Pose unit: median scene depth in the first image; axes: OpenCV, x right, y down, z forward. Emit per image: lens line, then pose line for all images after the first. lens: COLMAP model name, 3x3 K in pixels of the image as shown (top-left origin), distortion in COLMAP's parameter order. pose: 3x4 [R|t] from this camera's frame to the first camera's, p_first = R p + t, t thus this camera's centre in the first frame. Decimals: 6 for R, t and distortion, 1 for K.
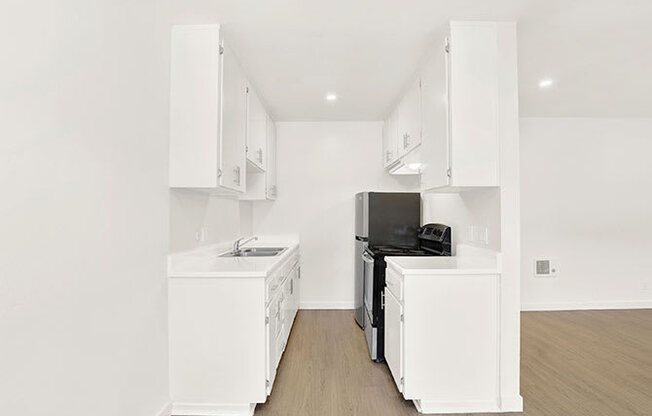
lens RADIAL K [[314.8, 0, 326.1], [0, 314.8, 207.5], [0, 0, 1]] dist [-0.032739, 0.001188]
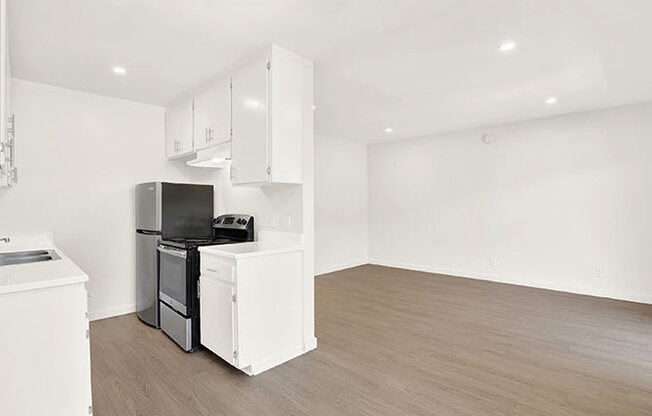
lens RADIAL K [[314.8, 0, 322.0], [0, 314.8, 206.0], [0, 0, 1]] dist [-0.032739, 0.001188]
pose [[0.708847, -0.004204, 0.705349, -0.203436], [-0.009681, 0.999830, 0.015688, 0.002671], [-0.705296, -0.017949, 0.708686, -0.001434]]
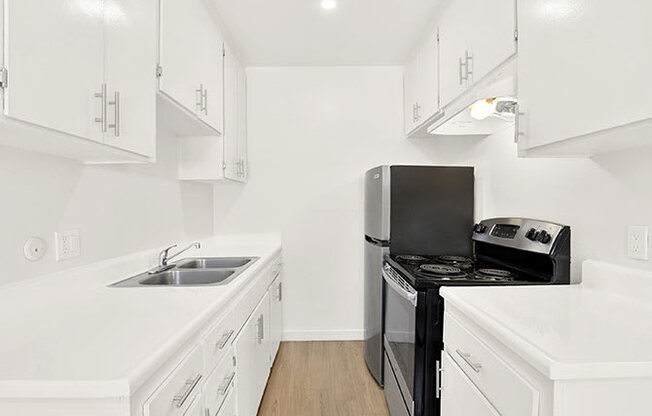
lens RADIAL K [[314.8, 0, 325.1], [0, 314.8, 209.4], [0, 0, 1]] dist [-0.032739, 0.001188]
pose [[0.999939, -0.005401, 0.009630, 0.002963], [0.005029, 0.999258, 0.038183, 0.013096], [-0.009829, -0.038132, 0.999224, 0.432717]]
